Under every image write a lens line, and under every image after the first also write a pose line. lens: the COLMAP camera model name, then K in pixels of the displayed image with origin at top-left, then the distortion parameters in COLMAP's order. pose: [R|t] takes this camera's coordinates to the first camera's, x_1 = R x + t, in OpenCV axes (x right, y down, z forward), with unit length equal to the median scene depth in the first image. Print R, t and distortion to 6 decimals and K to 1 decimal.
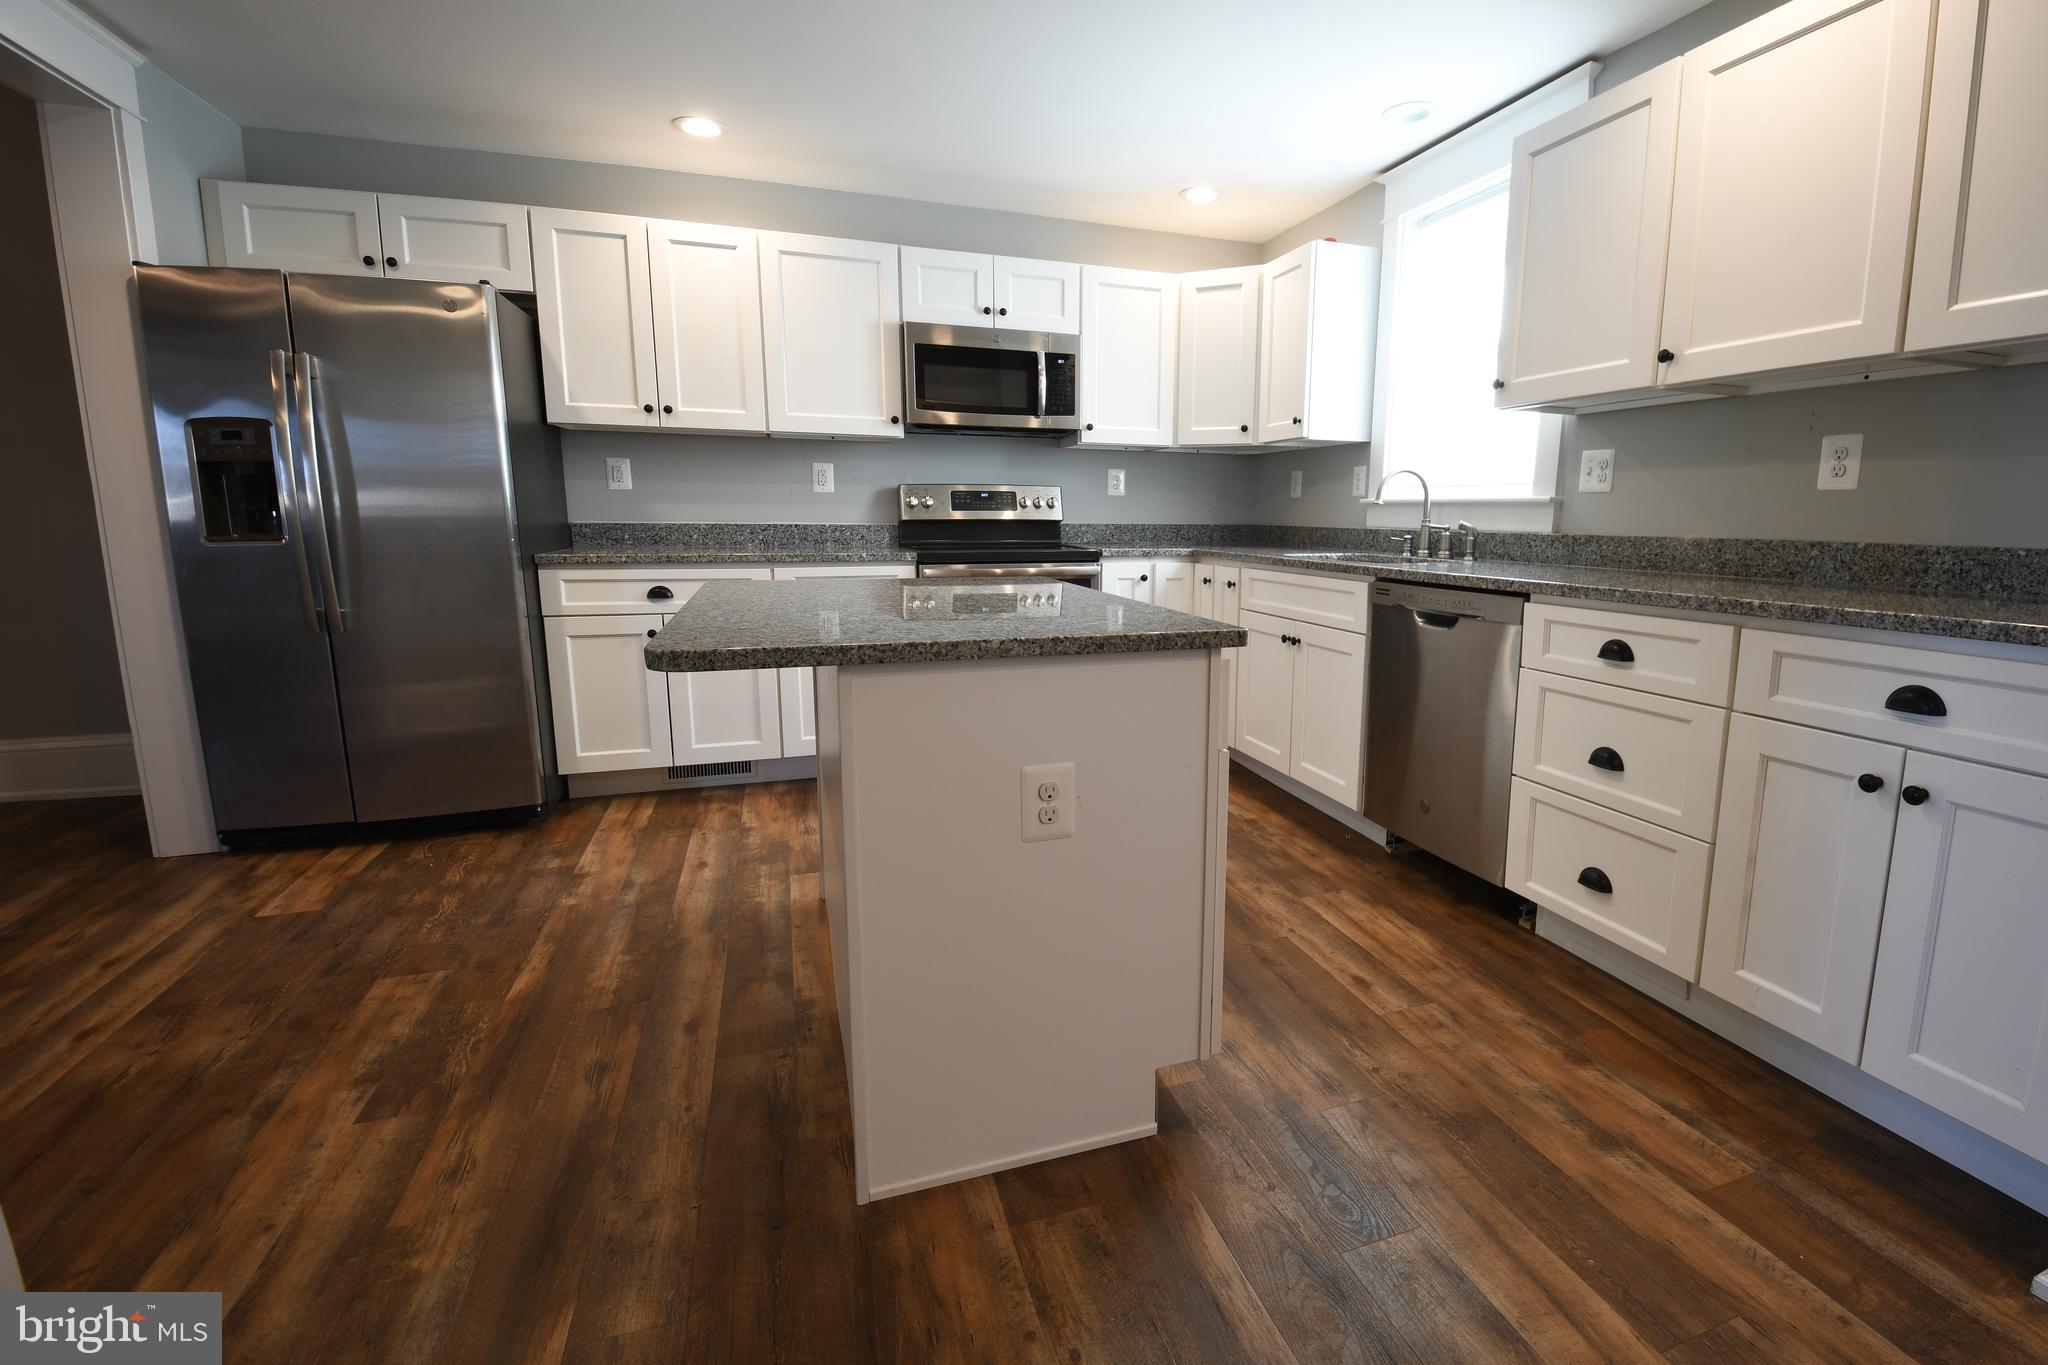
lens RADIAL K [[902.7, 0, 1113.0], [0, 902.7, 649.7], [0, 0, 1]] dist [0.022250, -0.027709]
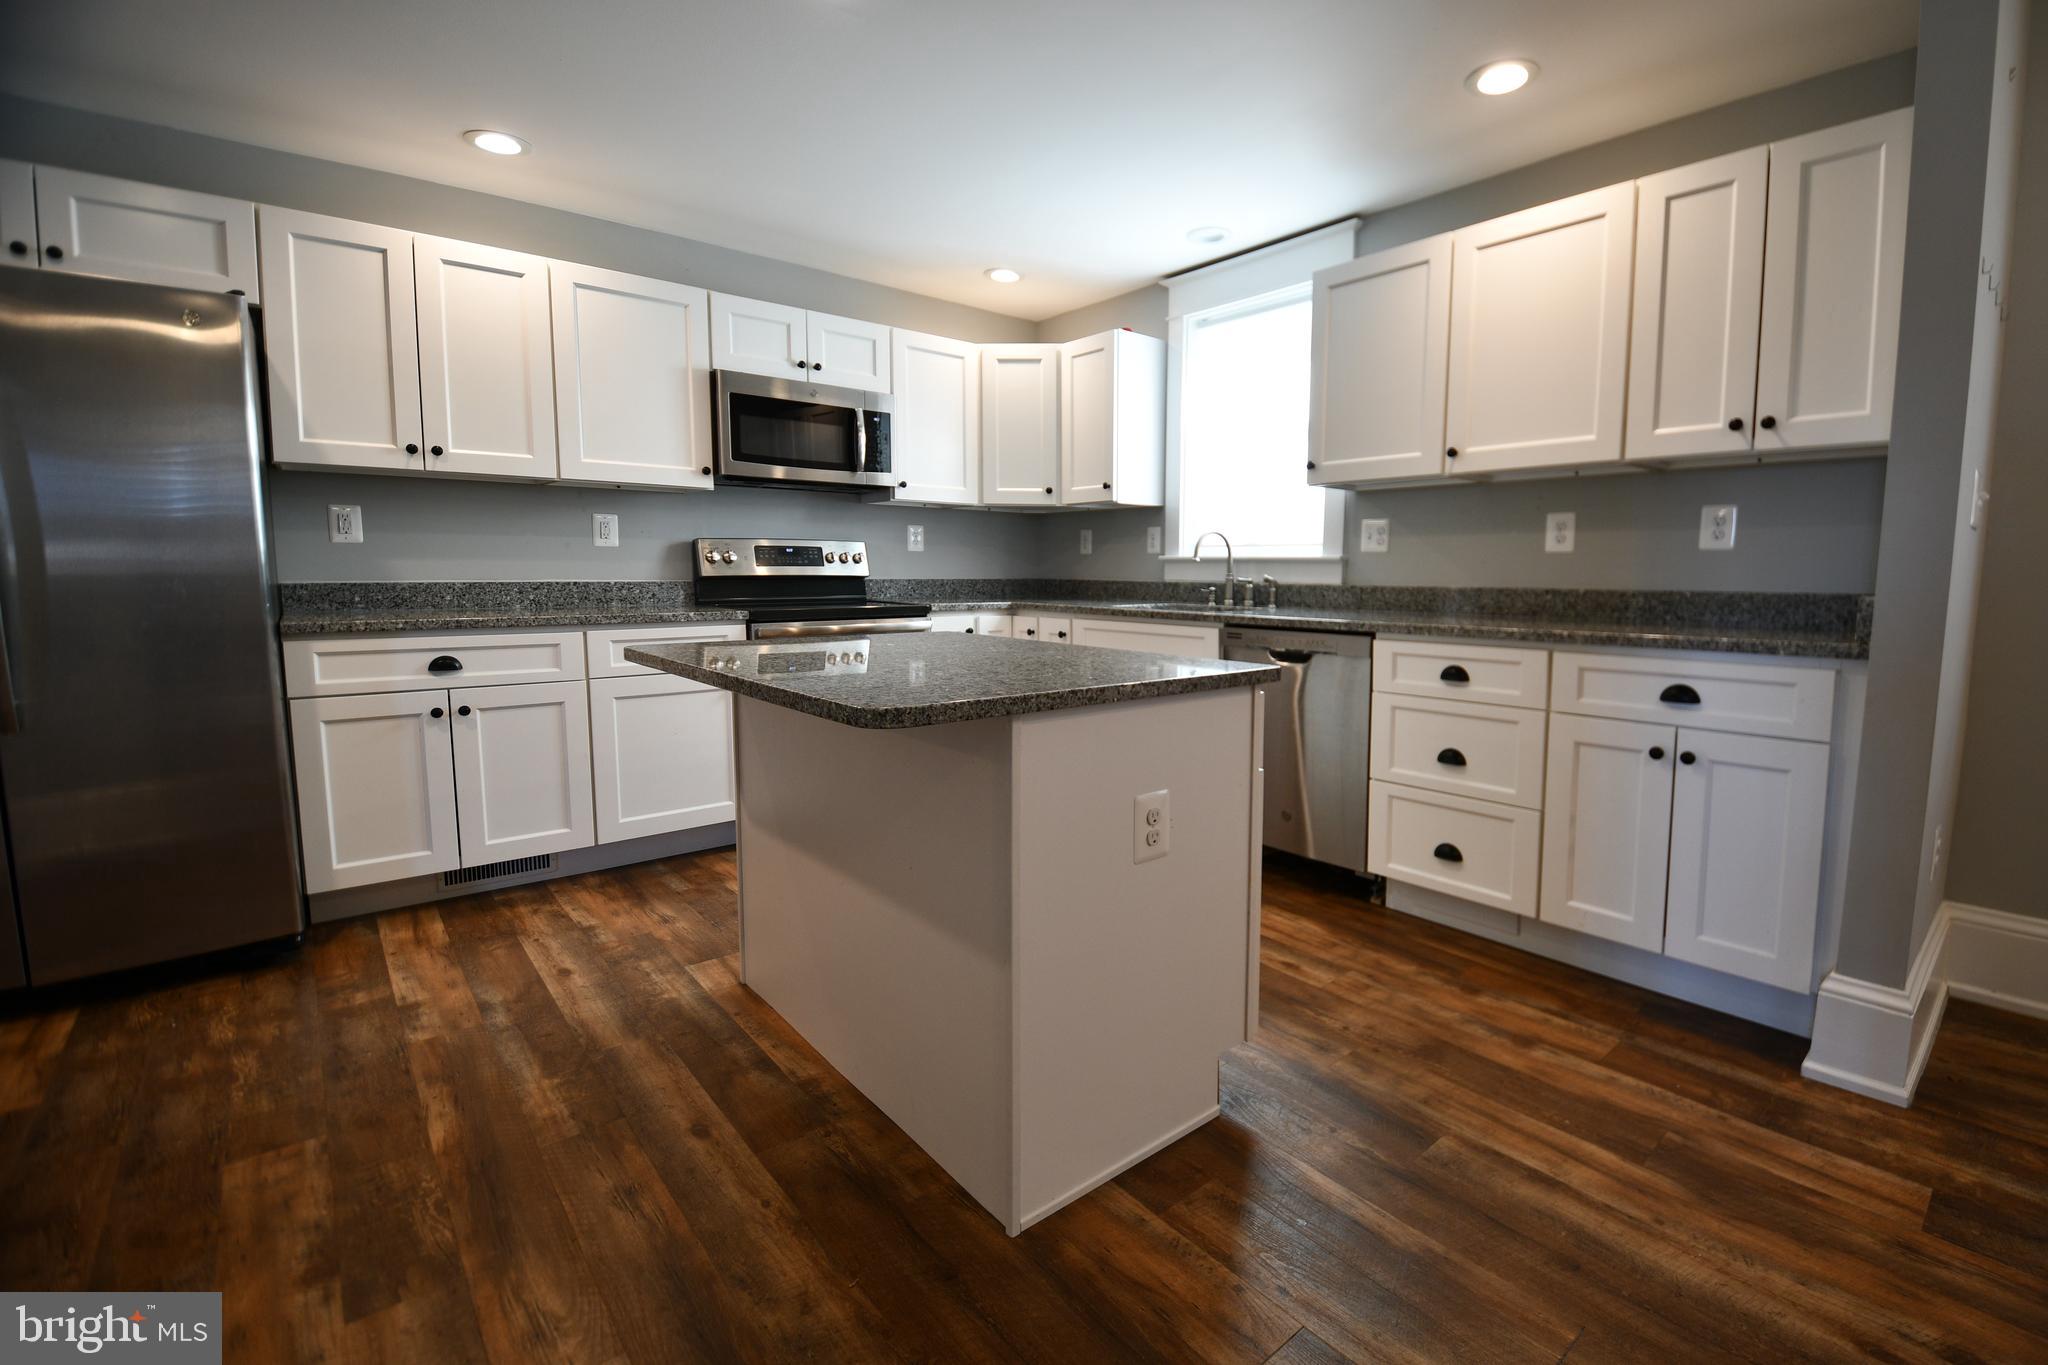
lens RADIAL K [[902.7, 0, 1113.0], [0, 902.7, 649.7], [0, 0, 1]] dist [0.022250, -0.027709]
pose [[0.926751, -0.036181, 0.373931, -0.262603], [0.057564, 0.997273, -0.046173, -0.001144], [-0.371241, 0.064316, 0.926306, -0.021858]]
